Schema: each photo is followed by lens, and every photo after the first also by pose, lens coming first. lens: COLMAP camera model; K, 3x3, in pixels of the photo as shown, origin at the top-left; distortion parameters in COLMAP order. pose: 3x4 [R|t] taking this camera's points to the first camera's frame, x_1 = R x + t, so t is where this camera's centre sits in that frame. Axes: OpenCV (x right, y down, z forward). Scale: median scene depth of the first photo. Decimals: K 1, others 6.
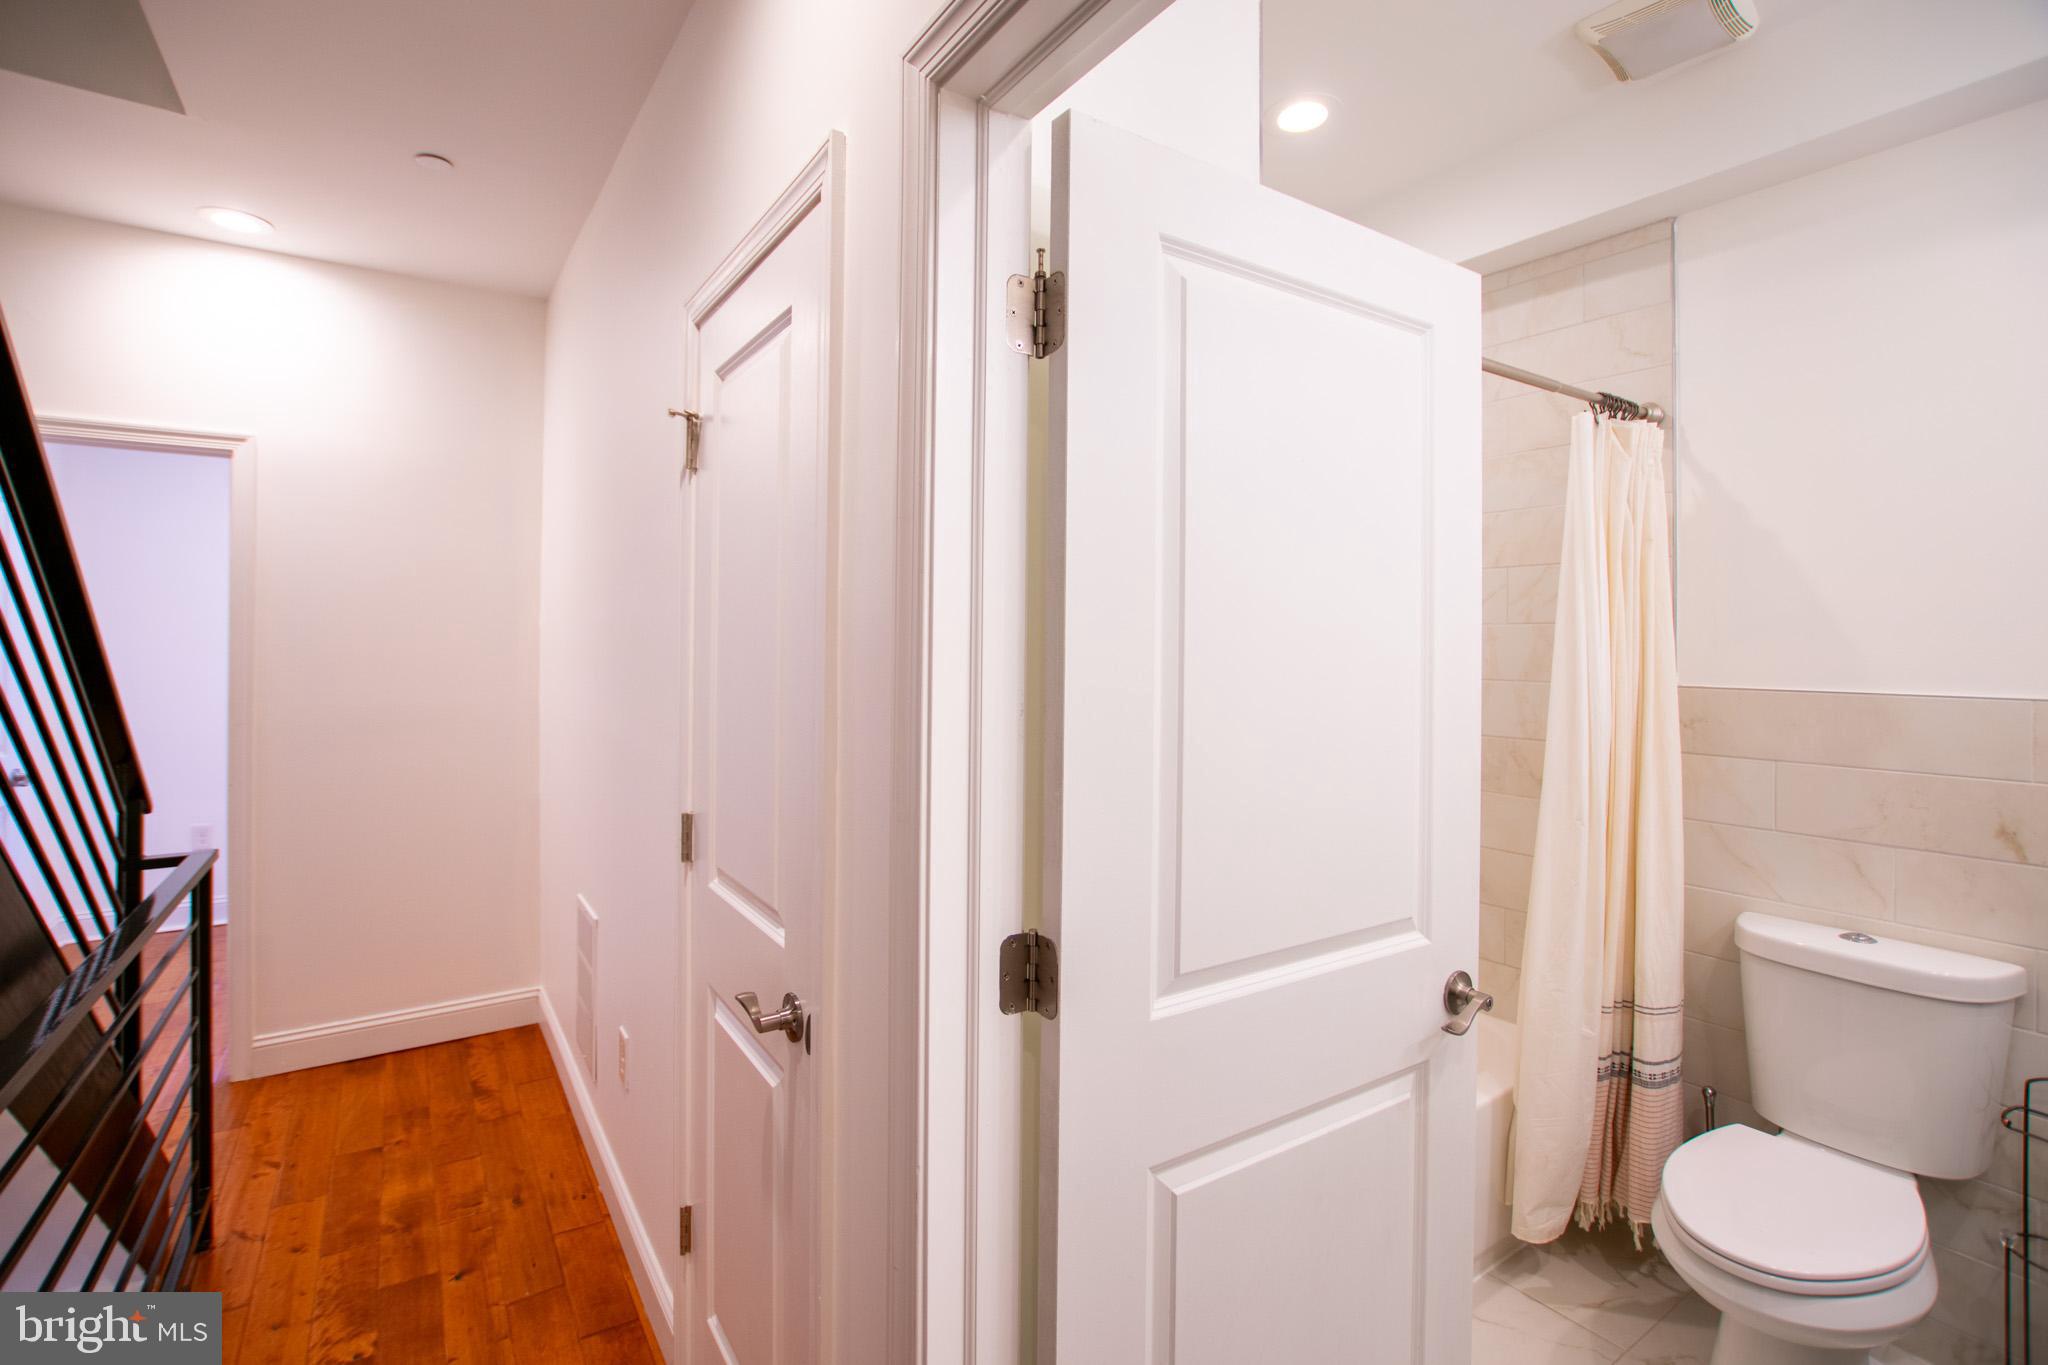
lens RADIAL K [[936.1, 0, 1007.4], [0, 936.1, 638.6], [0, 0, 1]] dist [-0.021134, 0.001666]
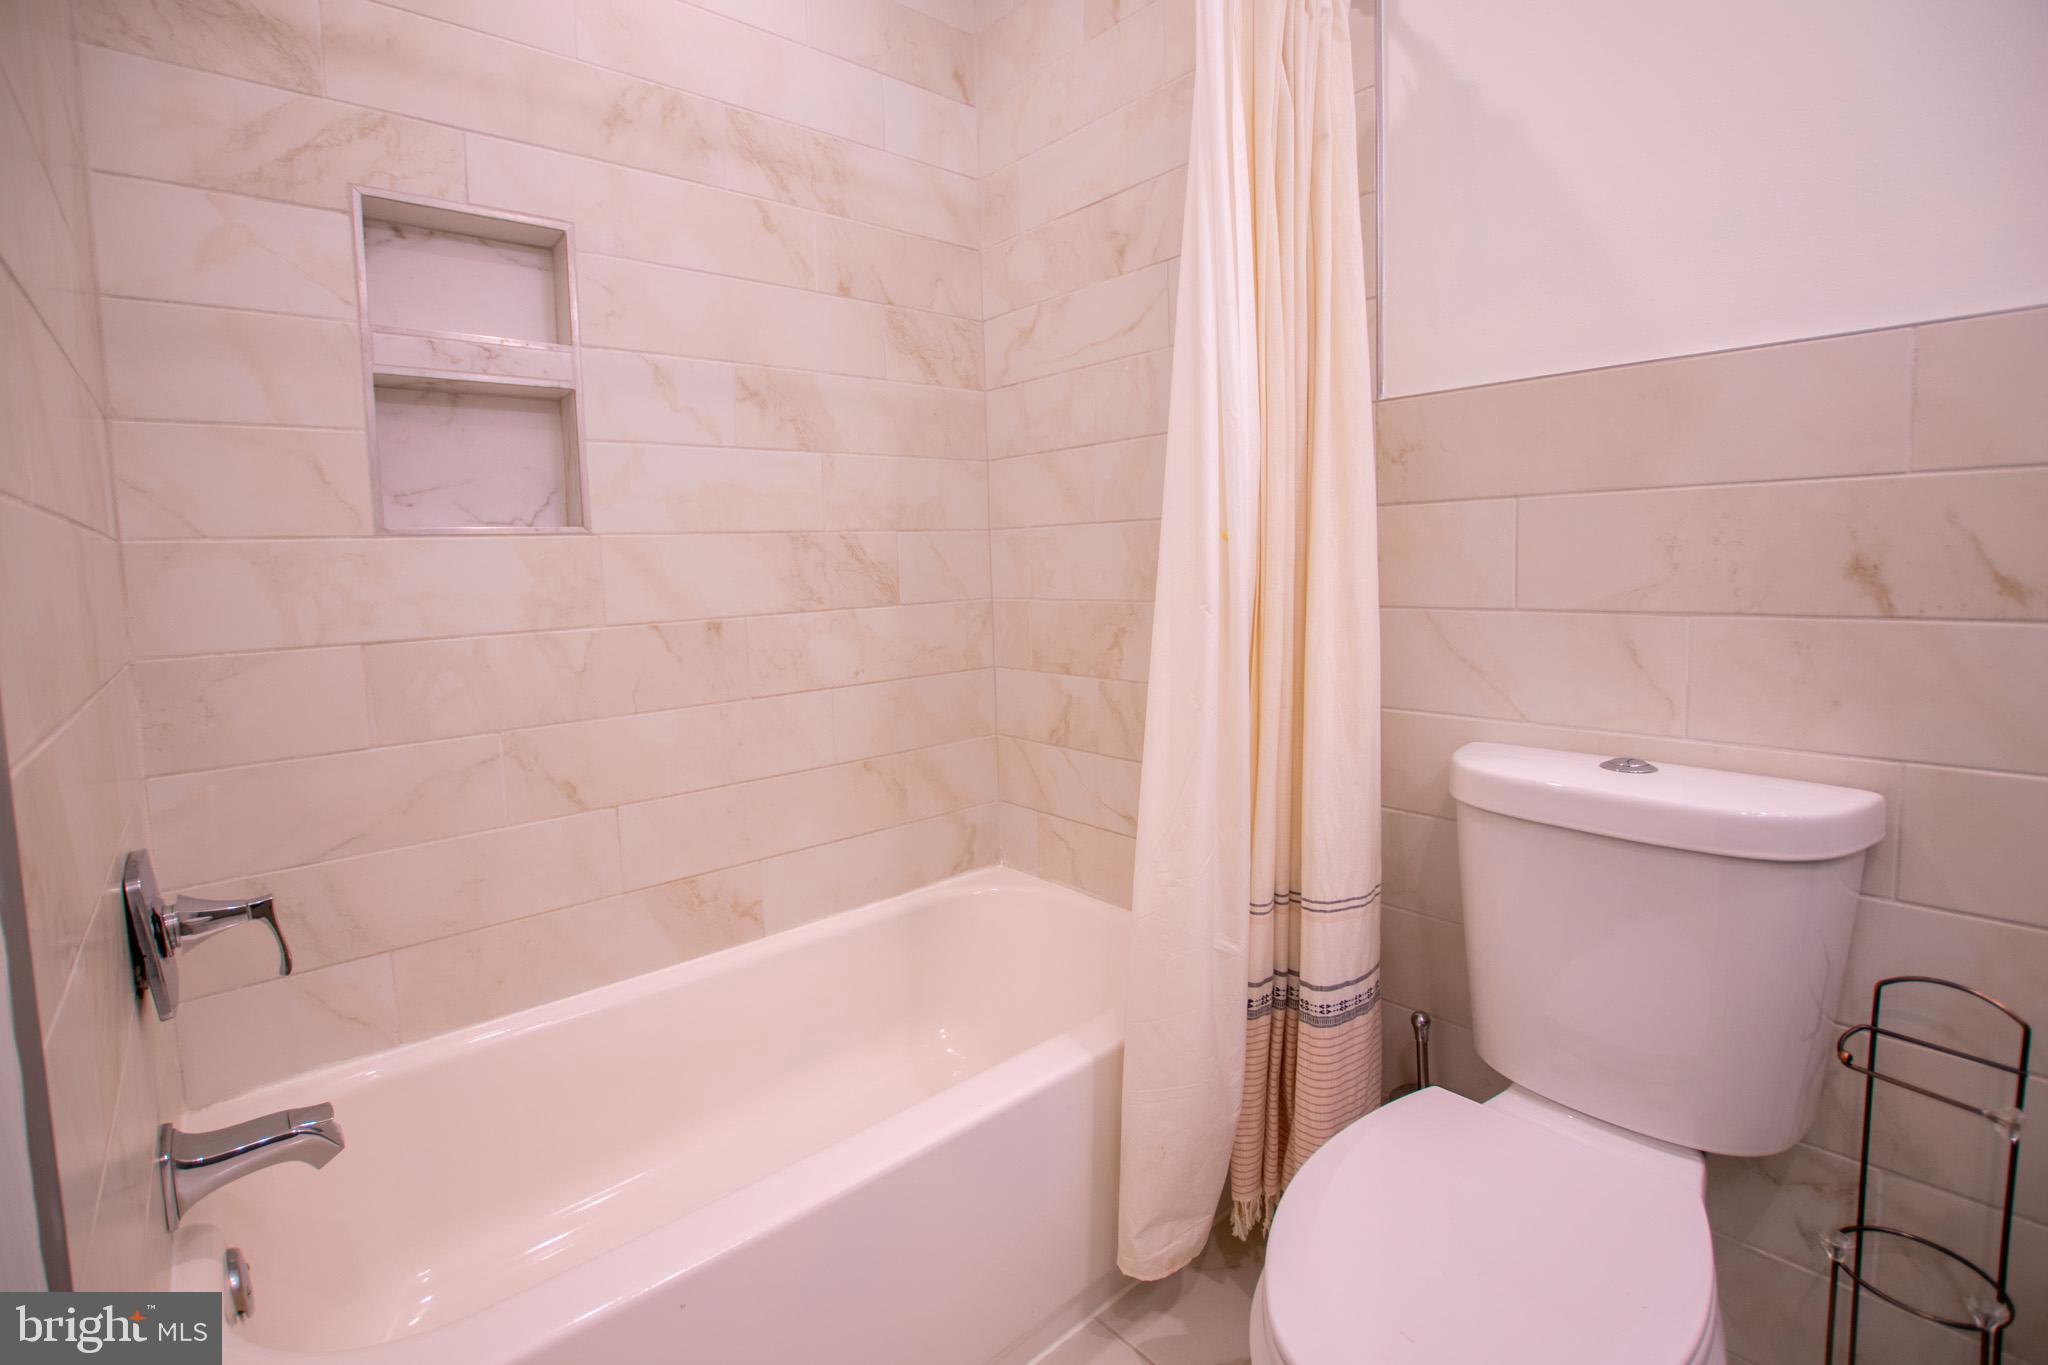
lens RADIAL K [[923.3, 0, 1018.0], [0, 923.3, 638.6], [0, 0, 1]] dist [-0.001912, -0.017325]
pose [[0.992501, -0.045885, 0.113297, 0.434645], [0.035995, 0.995484, 0.087845, 0.163375], [-0.116817, -0.083108, 0.989670, 0.428789]]
